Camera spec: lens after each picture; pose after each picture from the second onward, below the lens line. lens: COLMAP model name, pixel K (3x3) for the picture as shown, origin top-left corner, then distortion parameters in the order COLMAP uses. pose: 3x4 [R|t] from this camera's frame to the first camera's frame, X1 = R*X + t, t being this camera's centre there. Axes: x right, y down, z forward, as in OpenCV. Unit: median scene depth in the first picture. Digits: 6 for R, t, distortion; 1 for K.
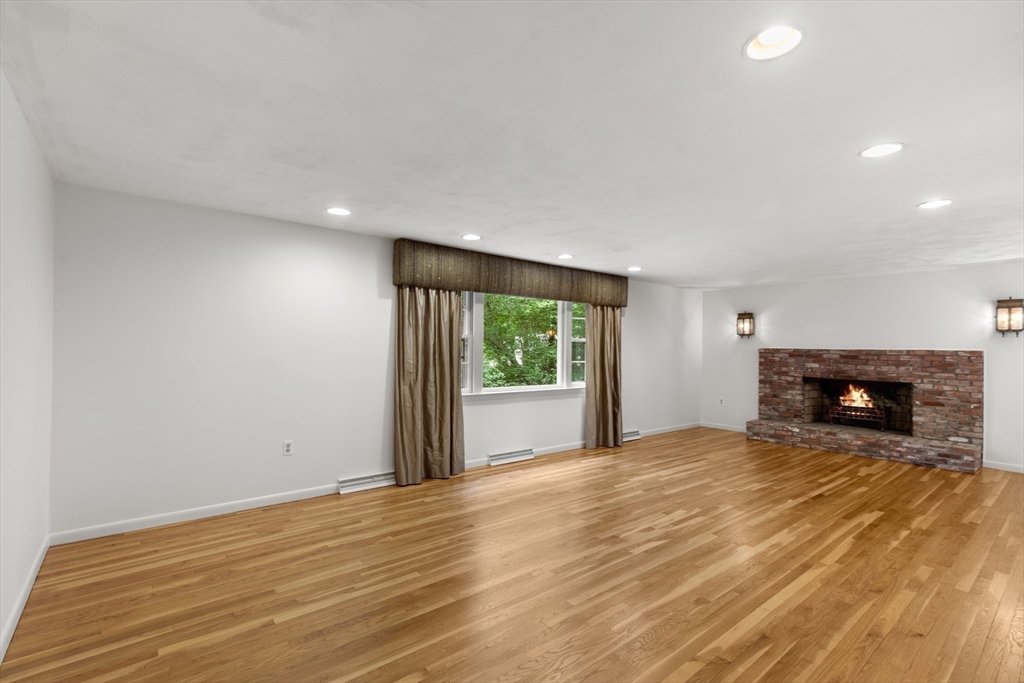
lens RADIAL K [[465.3, 0, 517.4], [0, 465.3, 347.4], [0, 0, 1]] dist [0.012690, -0.000072]
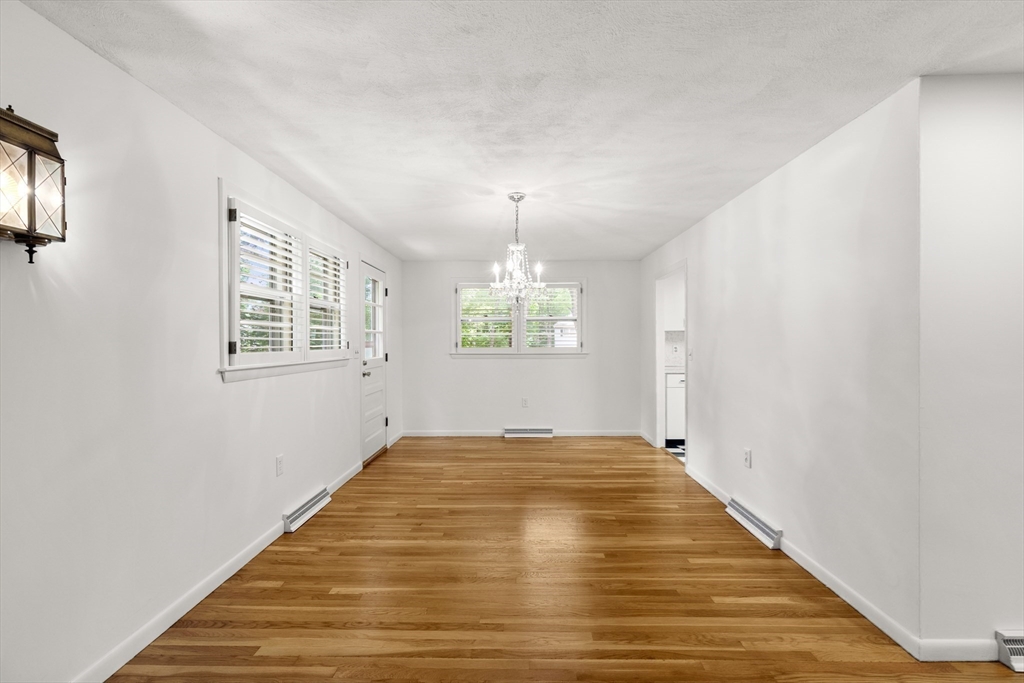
lens RADIAL K [[465.3, 0, 517.4], [0, 465.3, 347.4], [0, 0, 1]] dist [0.012690, -0.000072]
pose [[-0.763814, -0.015901, 0.645240, 0.574601], [-0.008347, 0.999856, 0.014759, 0.021511], [-0.645382, 0.005887, -0.763837, 0.907473]]
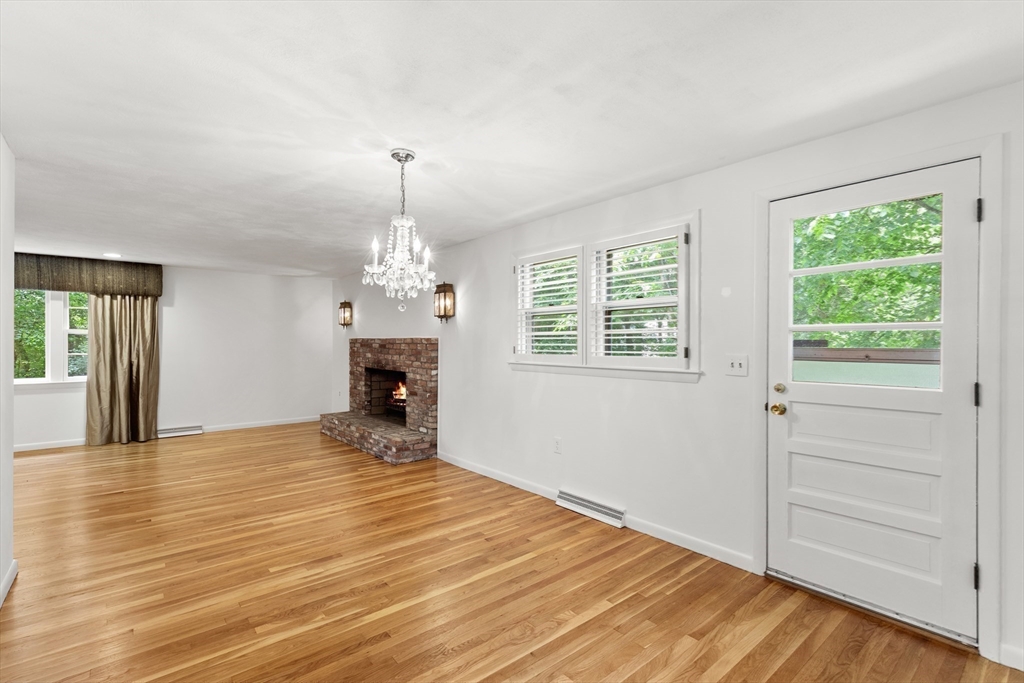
lens RADIAL K [[465.3, 0, 517.4], [0, 465.3, 347.4], [0, 0, 1]] dist [0.012690, -0.000072]
pose [[0.999890, -0.011557, 0.009289, 1.043532], [0.011488, 0.999906, 0.007520, 0.019981], [-0.009375, -0.007412, 0.999929, 0.043734]]
